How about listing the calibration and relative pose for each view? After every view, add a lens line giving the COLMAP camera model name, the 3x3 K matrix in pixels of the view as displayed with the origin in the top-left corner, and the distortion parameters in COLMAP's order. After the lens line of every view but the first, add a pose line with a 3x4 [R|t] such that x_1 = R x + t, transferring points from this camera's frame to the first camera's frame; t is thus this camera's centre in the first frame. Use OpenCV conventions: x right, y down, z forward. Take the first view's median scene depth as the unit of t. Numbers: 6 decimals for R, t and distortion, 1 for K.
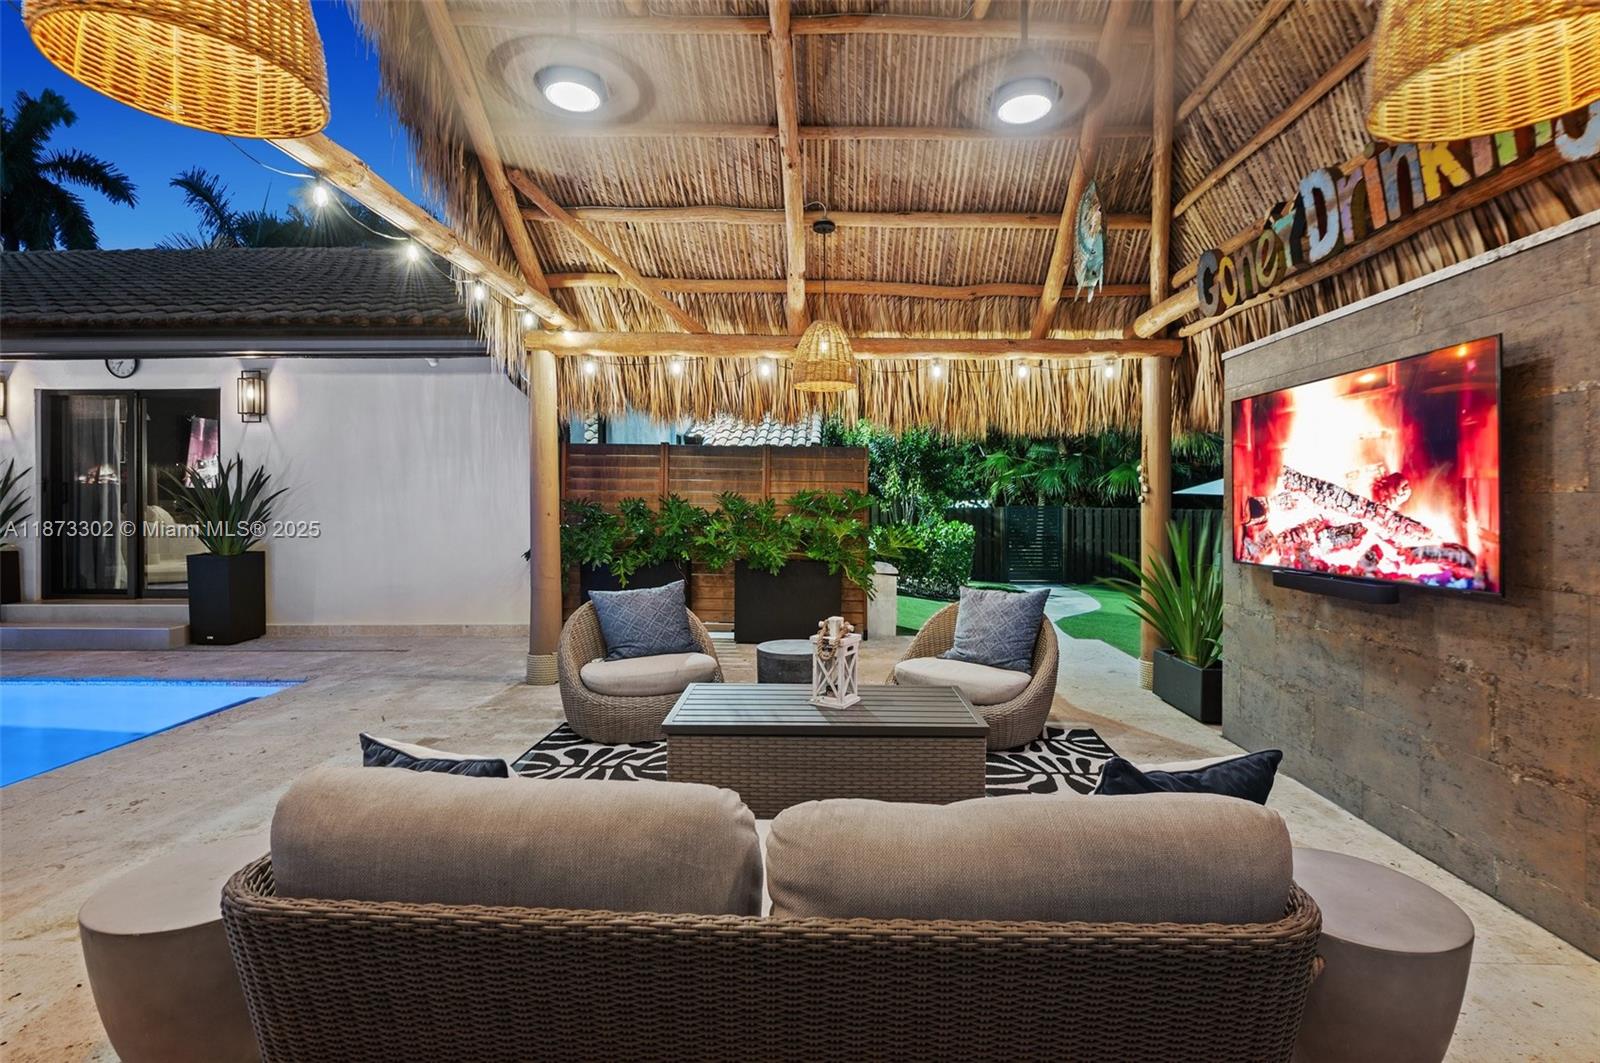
lens RADIAL K [[735.2, 0, 798.5], [0, 735.2, 504.2], [0, 0, 1]] dist [0.000873, -0.000038]
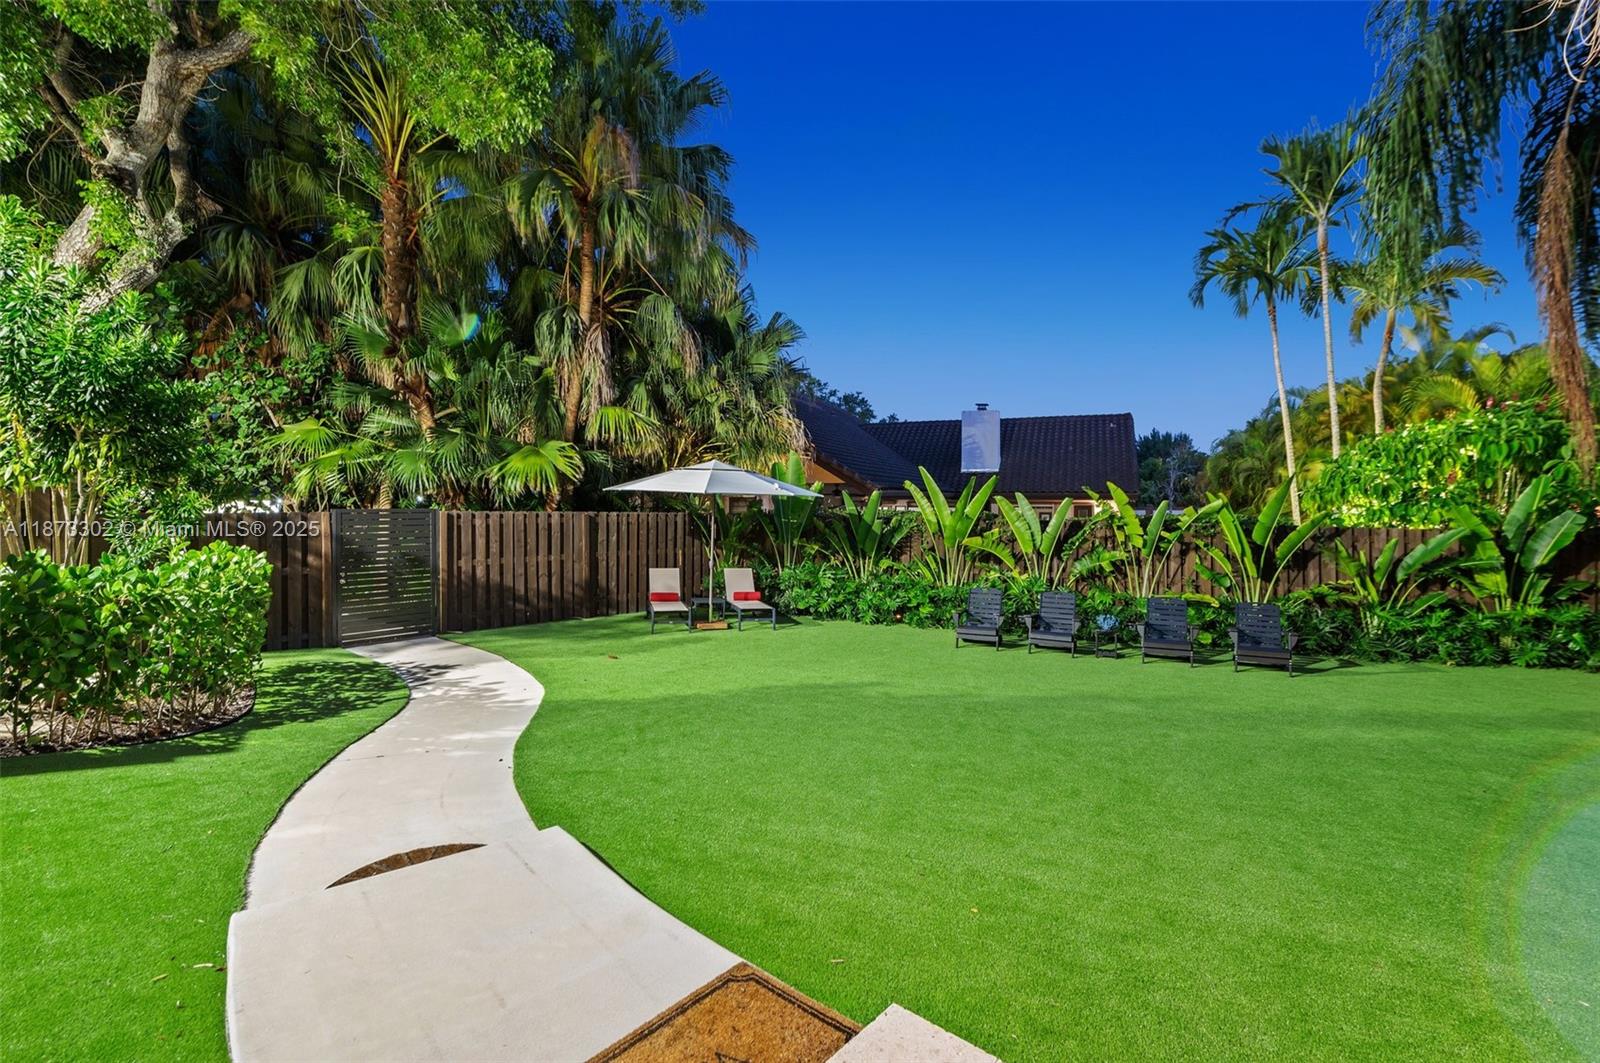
lens RADIAL K [[735.2, 0, 821.1], [0, 735.2, 499.9], [0, 0, 1]] dist [0.000873, -0.000038]
pose [[0.623231, -0.000540, 0.782038, 0.076526], [0.005655, 0.999977, -0.003816, -0.000759], [-0.782018, 0.006800, 0.623219, 0.362935]]
